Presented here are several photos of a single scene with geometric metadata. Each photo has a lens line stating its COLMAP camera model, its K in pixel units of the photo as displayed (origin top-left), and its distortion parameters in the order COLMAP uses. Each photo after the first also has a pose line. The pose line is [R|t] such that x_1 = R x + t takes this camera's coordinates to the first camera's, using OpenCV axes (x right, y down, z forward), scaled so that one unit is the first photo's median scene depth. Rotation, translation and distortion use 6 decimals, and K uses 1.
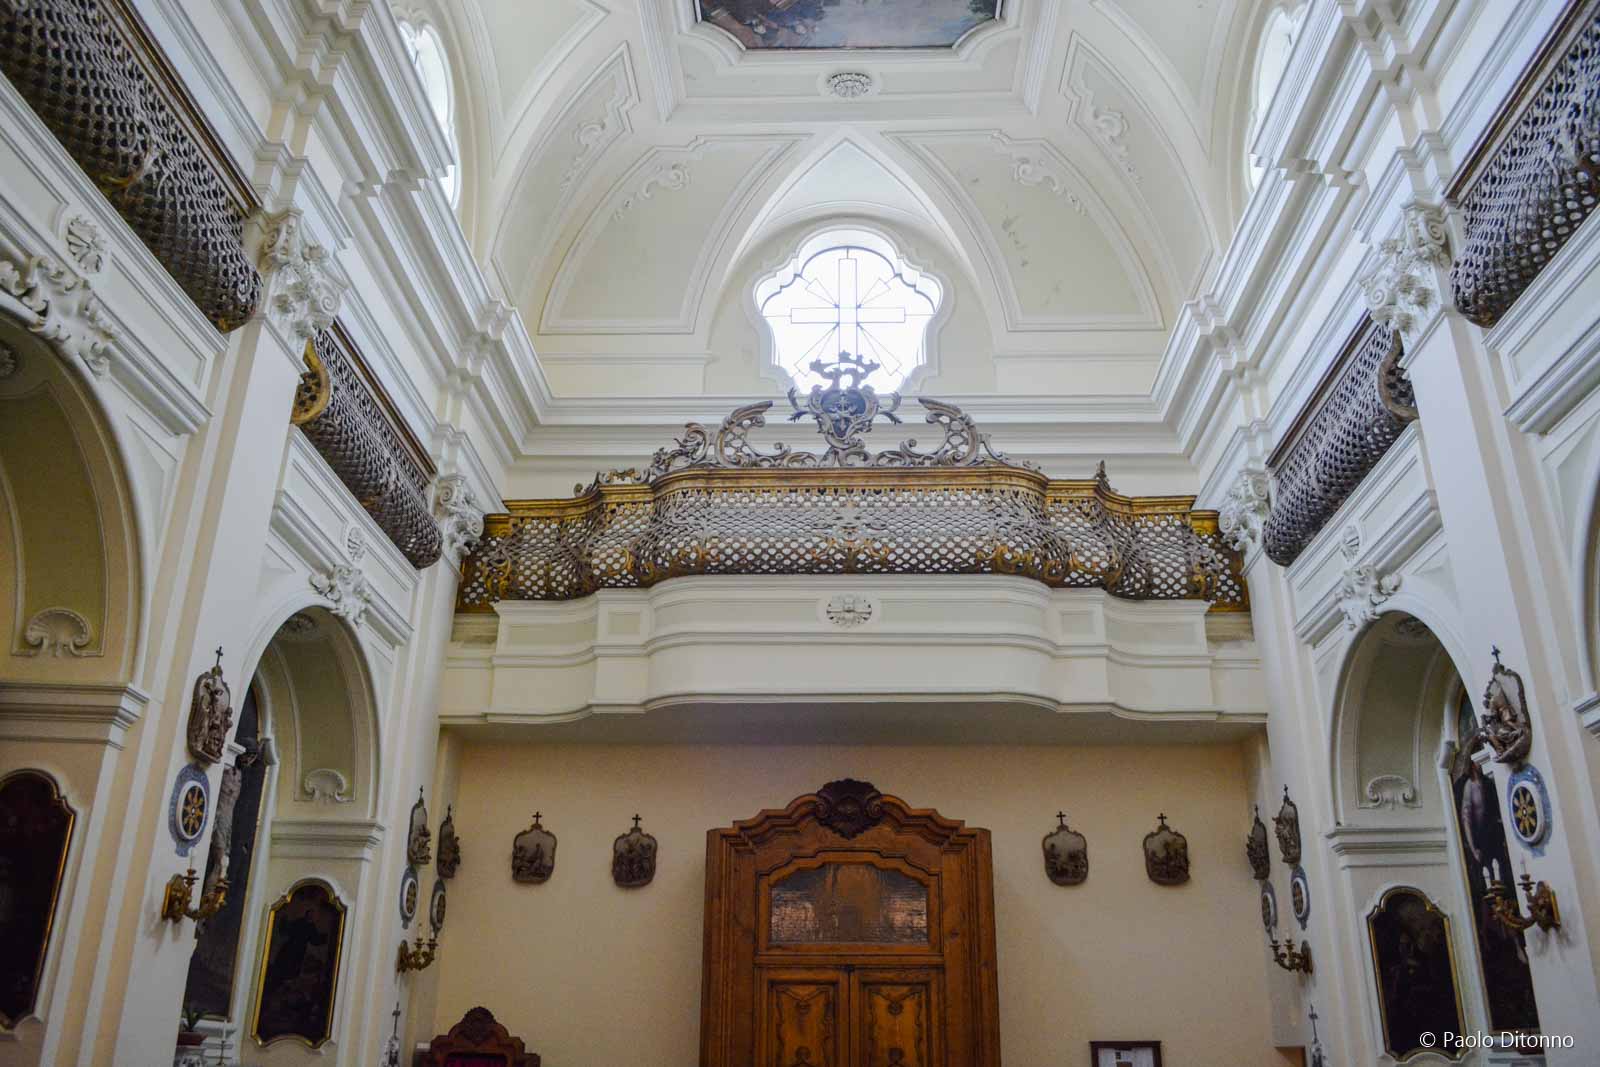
lens RADIAL K [[1263.2, 0, 800.0], [0, 1263.2, 533.5], [0, 0, 1]] dist [-0.078015, 0.002715]
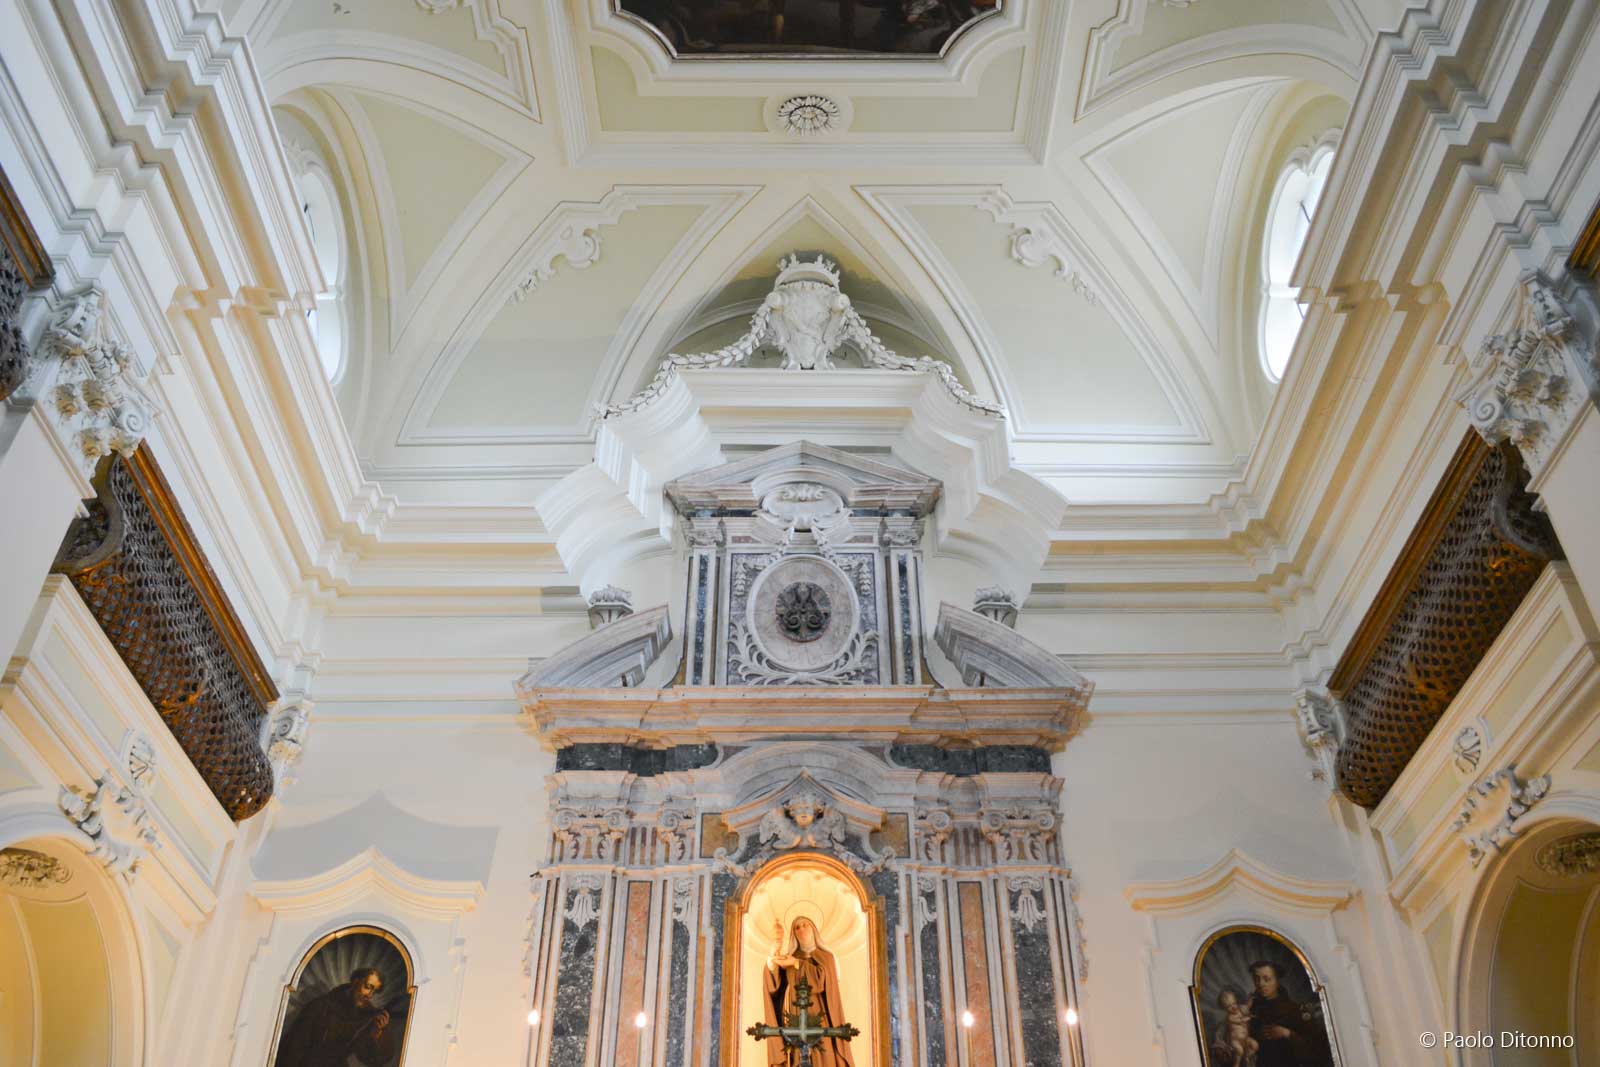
lens RADIAL K [[1300.8, 0, 800.0], [0, 1300.8, 533.5], [0, 0, 1]] dist [-0.067551, 0.006213]
pose [[0.998986, 0.025776, 0.036908, 0.008964], [-0.014033, 0.957311, -0.288721, 0.108934], [-0.042774, 0.287910, 0.956702, 0.250984]]
